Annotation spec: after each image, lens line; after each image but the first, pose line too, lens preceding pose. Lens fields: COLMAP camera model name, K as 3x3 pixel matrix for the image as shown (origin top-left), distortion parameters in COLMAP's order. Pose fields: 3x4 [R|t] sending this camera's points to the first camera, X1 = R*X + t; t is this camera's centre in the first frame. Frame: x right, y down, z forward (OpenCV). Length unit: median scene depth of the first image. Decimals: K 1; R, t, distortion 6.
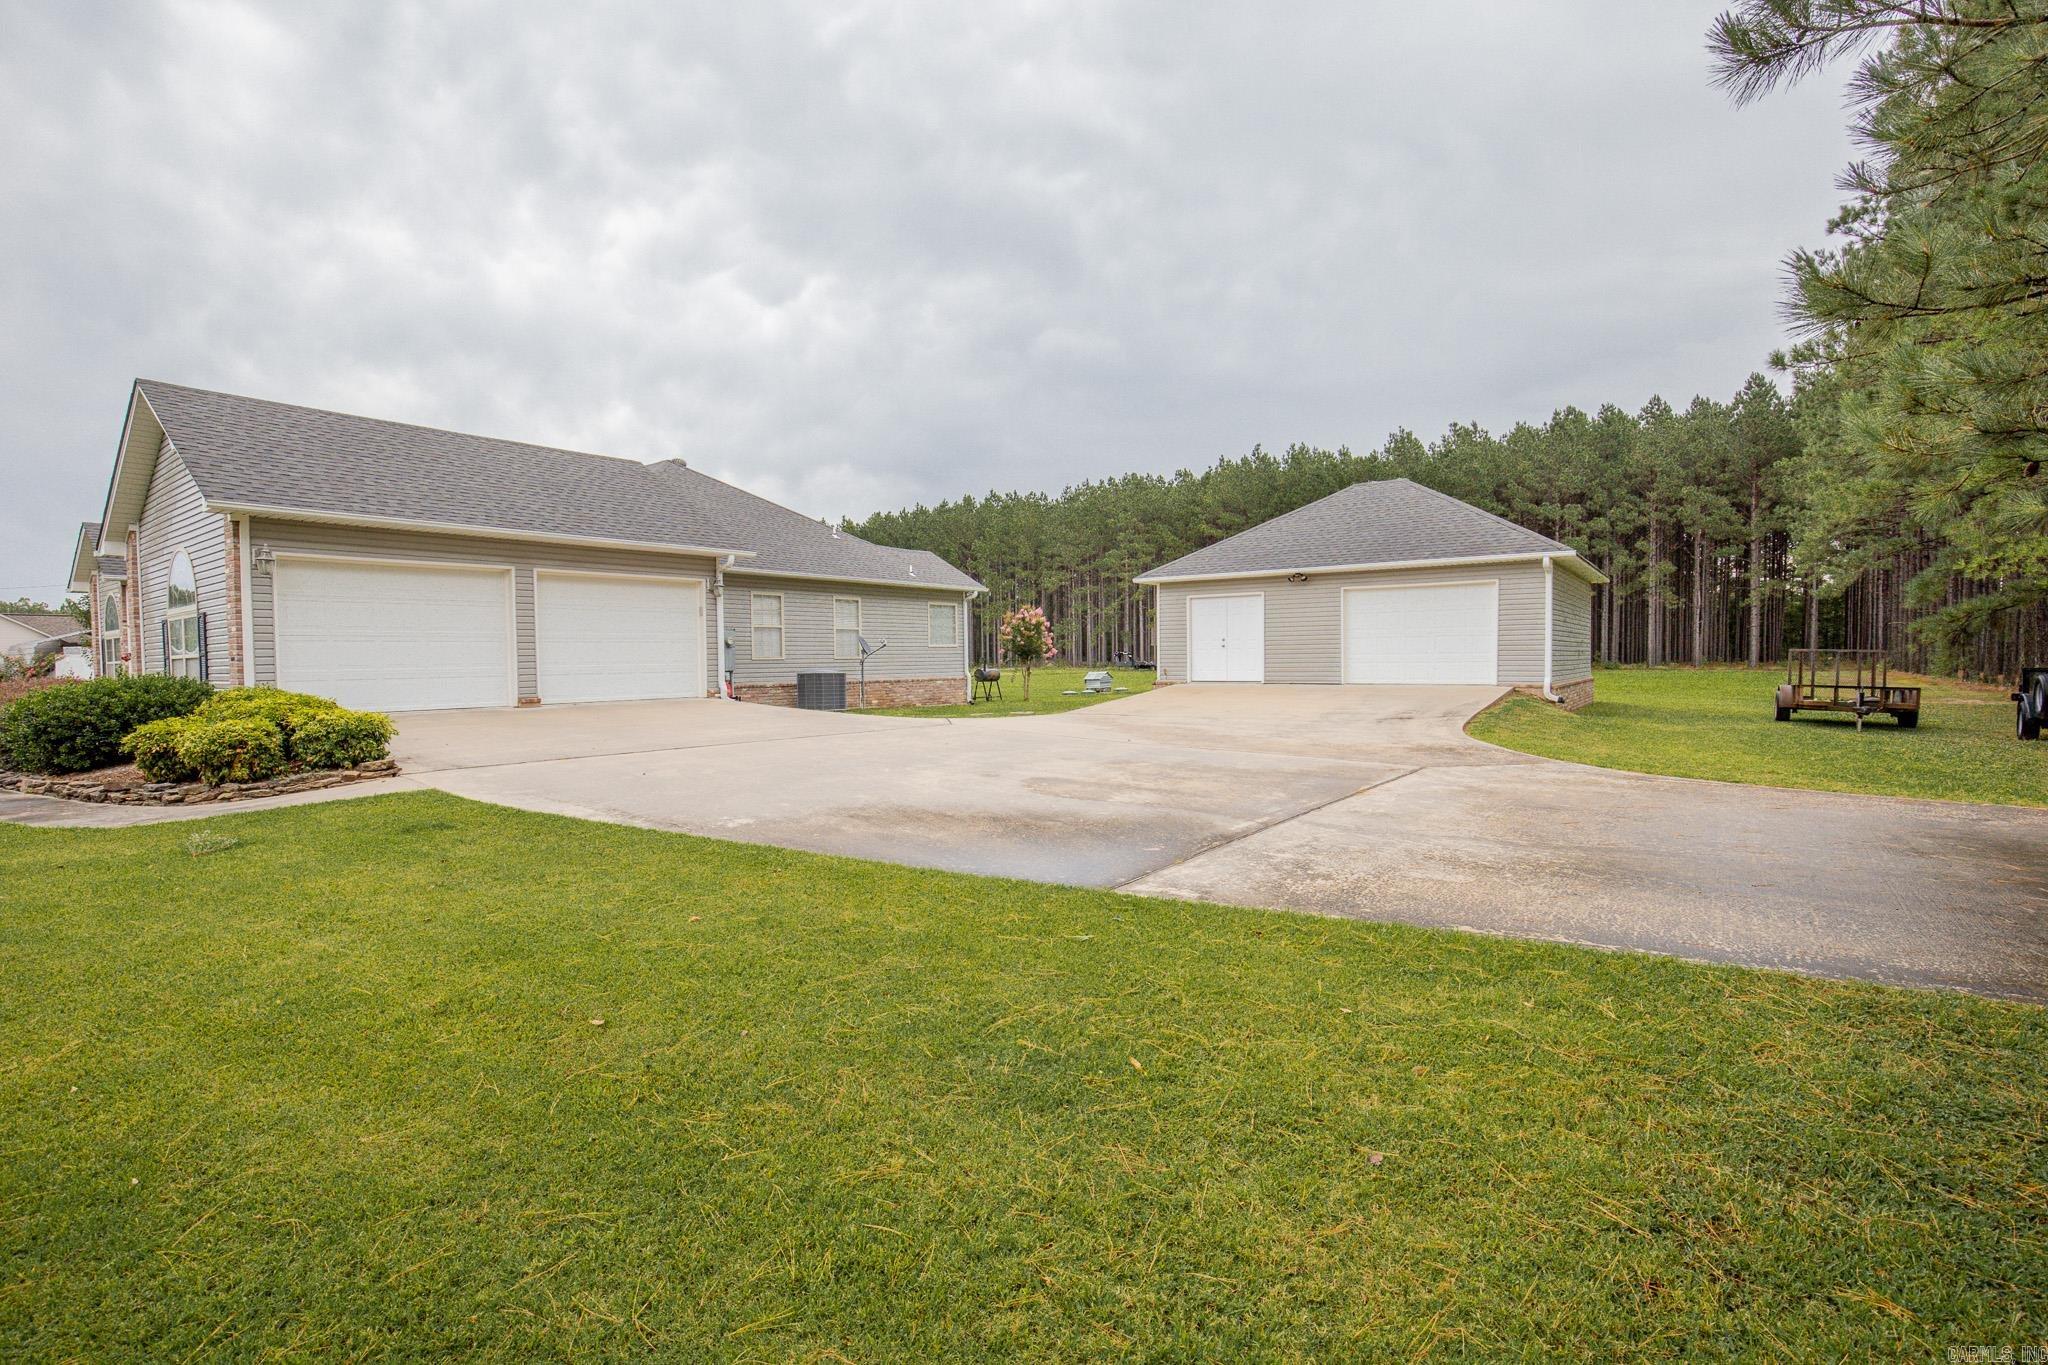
lens RADIAL K [[940.6, 0, 1009.3], [0, 940.6, 695.9], [0, 0, 1]] dist [-0.037172, 0.007559]
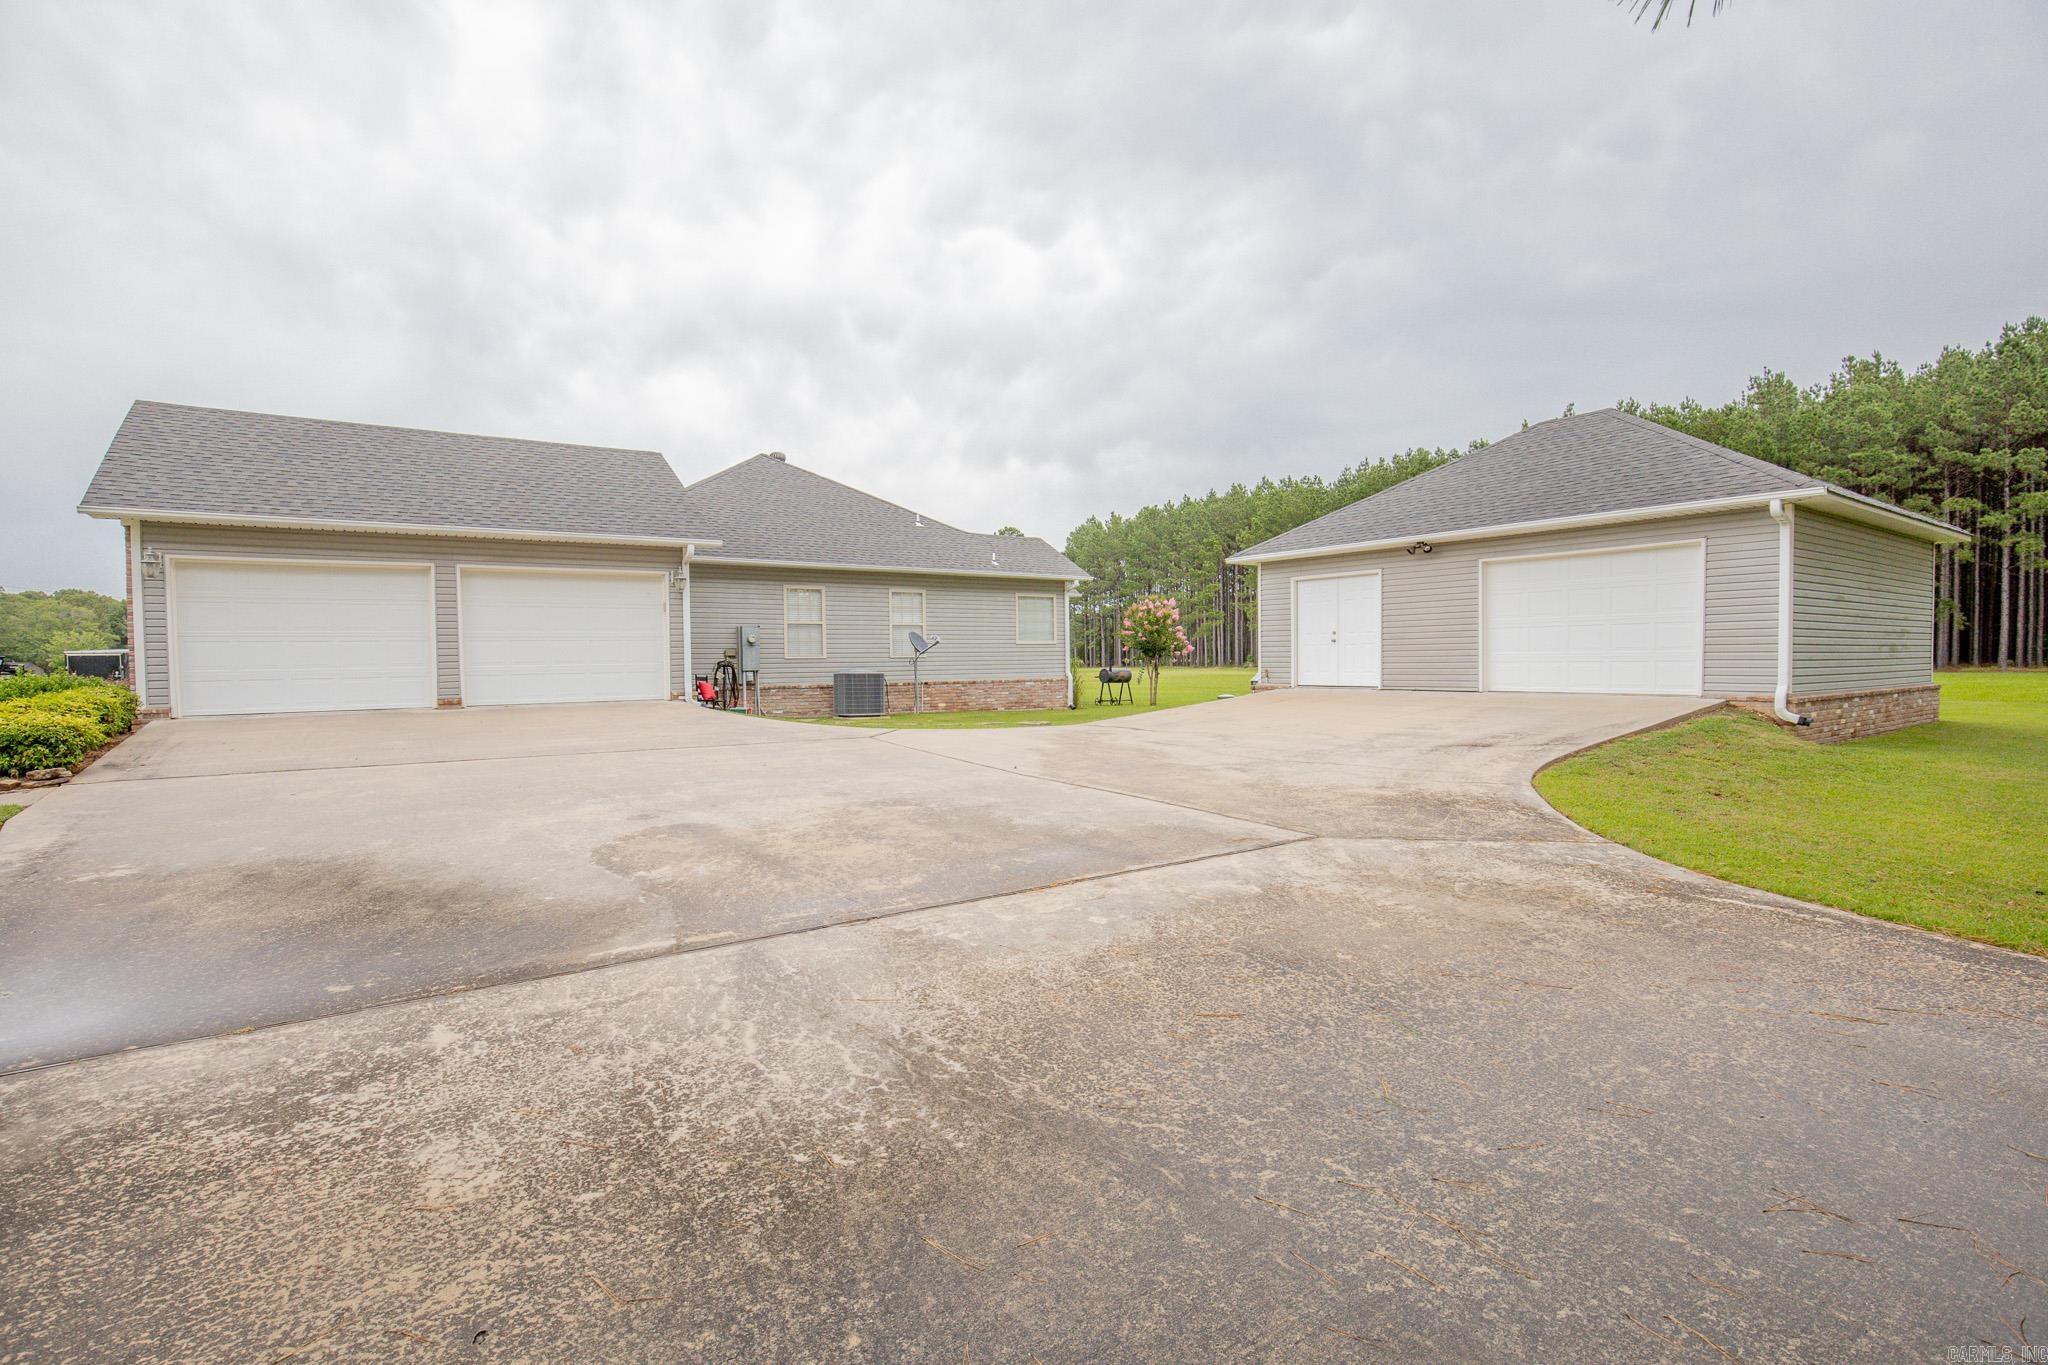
lens RADIAL K [[940.6, 0, 1009.3], [0, 940.6, 695.9], [0, 0, 1]] dist [-0.037172, 0.007559]
pose [[0.948477, 0.011692, -0.316629, 0.227341], [-0.010968, 0.999932, 0.004069, -0.007872], [0.316655, -0.000387, 0.948541, 0.183893]]
